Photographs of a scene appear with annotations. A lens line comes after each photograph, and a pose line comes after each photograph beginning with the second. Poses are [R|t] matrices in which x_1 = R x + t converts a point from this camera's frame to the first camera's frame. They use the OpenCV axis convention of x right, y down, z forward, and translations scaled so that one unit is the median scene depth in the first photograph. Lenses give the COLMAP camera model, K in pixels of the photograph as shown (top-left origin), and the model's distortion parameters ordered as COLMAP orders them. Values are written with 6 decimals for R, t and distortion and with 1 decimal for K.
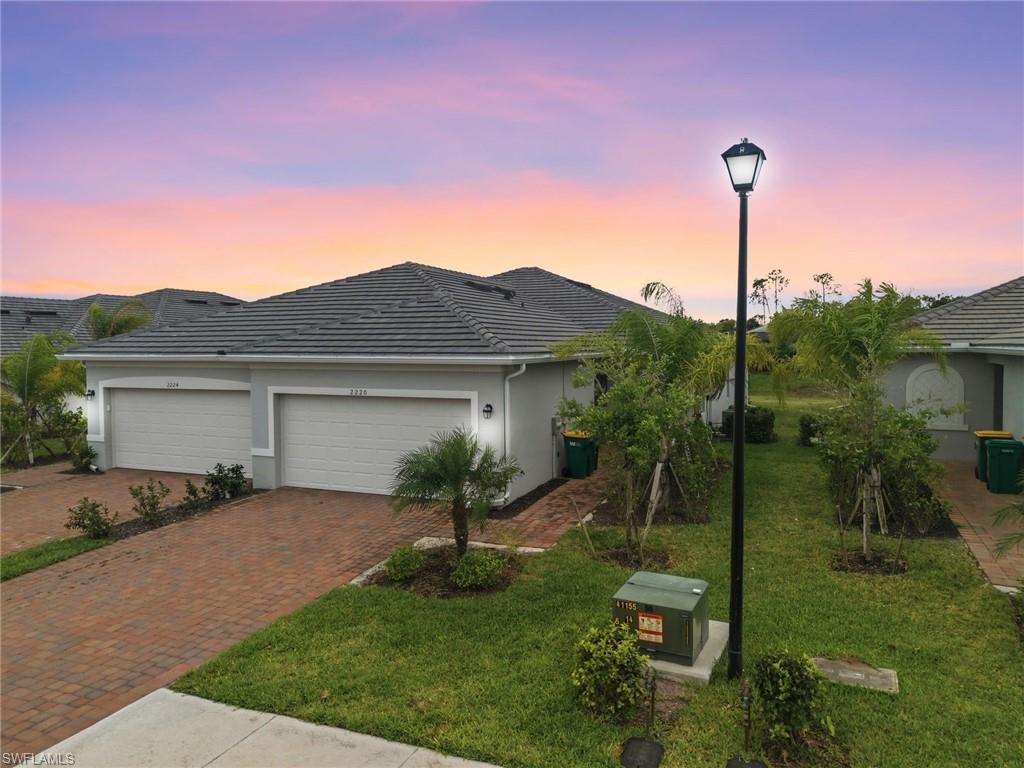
lens RADIAL K [[691.5, 0, 512.0], [0, 691.5, 384.0], [0, 0, 1]] dist [-0.002859, -0.001989]
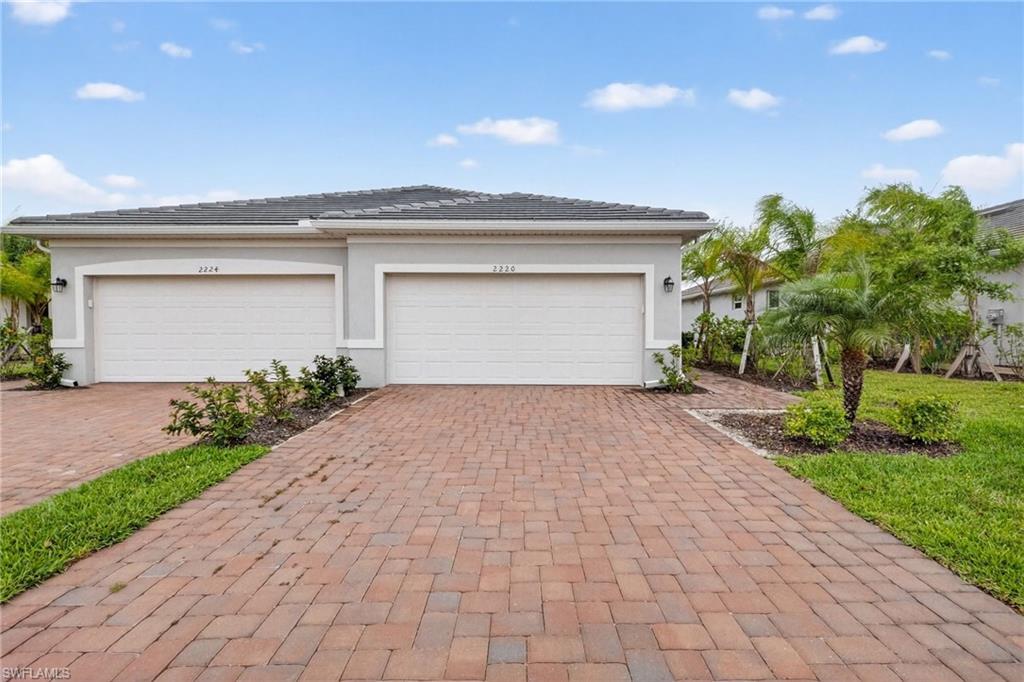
lens RADIAL K [[470.5, 0, 512.0], [0, 470.5, 341.0], [0, 0, 1]] dist [0.002059, -0.000051]
pose [[0.927617, -0.000588, 0.373533, -0.439835], [0.013671, 0.999382, -0.032375, 0.124544], [-0.373283, 0.035138, 0.927052, 0.442678]]
